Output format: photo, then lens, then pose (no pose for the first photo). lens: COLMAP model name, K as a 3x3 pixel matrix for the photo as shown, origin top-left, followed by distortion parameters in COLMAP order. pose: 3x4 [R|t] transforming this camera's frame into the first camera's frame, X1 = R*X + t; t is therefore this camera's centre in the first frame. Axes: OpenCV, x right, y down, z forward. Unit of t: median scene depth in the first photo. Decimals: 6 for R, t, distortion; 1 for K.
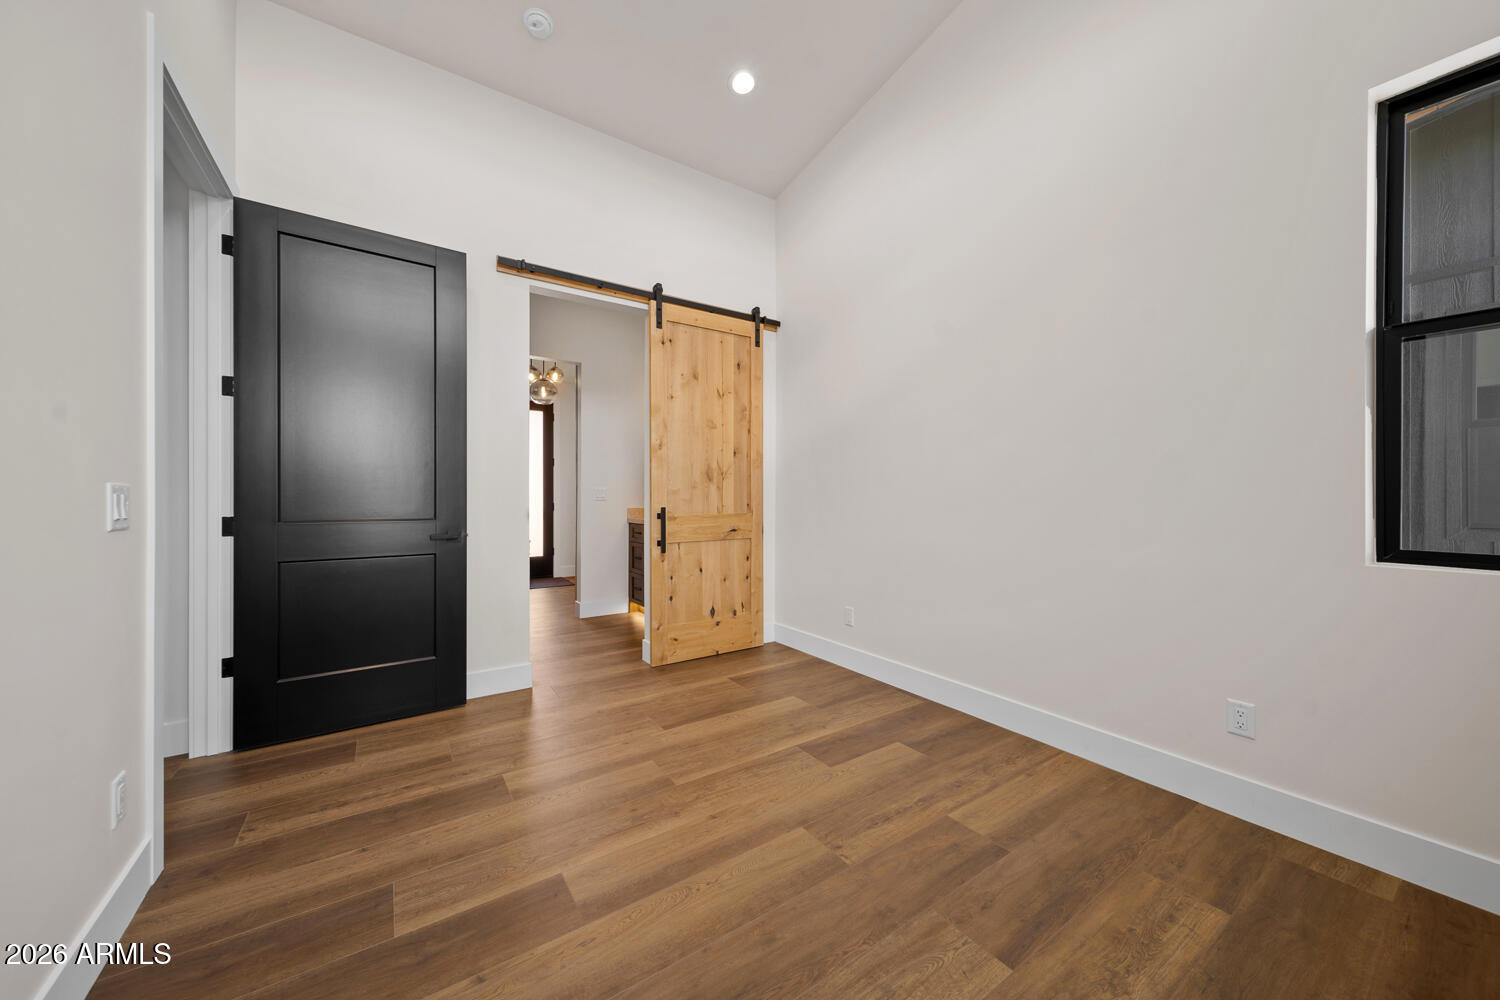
lens RADIAL K [[531.6, 0, 748.3], [0, 531.6, 497.4], [0, 0, 1]] dist [0.000110, 0.000032]
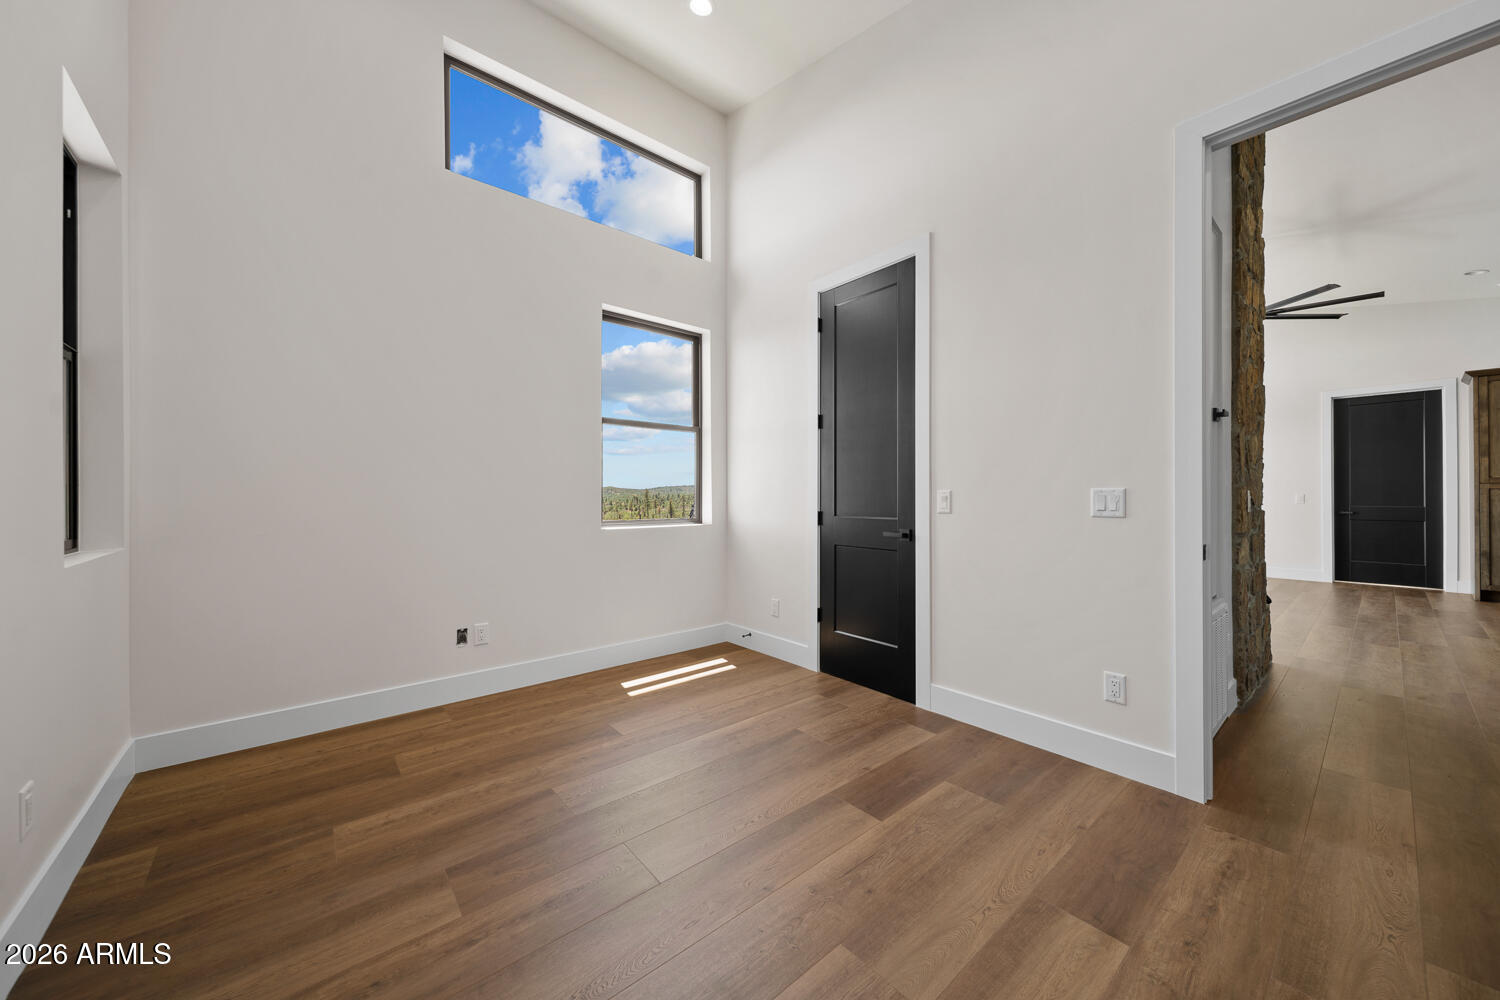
lens RADIAL K [[531.6, 0, 747.2], [0, 531.6, 497.4], [0, 0, 1]] dist [0.000110, 0.000032]
pose [[-0.994713, -0.002555, -0.102664, 0.057484], [-0.002969, 0.999988, 0.003881, -0.001062], [0.102653, 0.004166, -0.994709, 2.065091]]
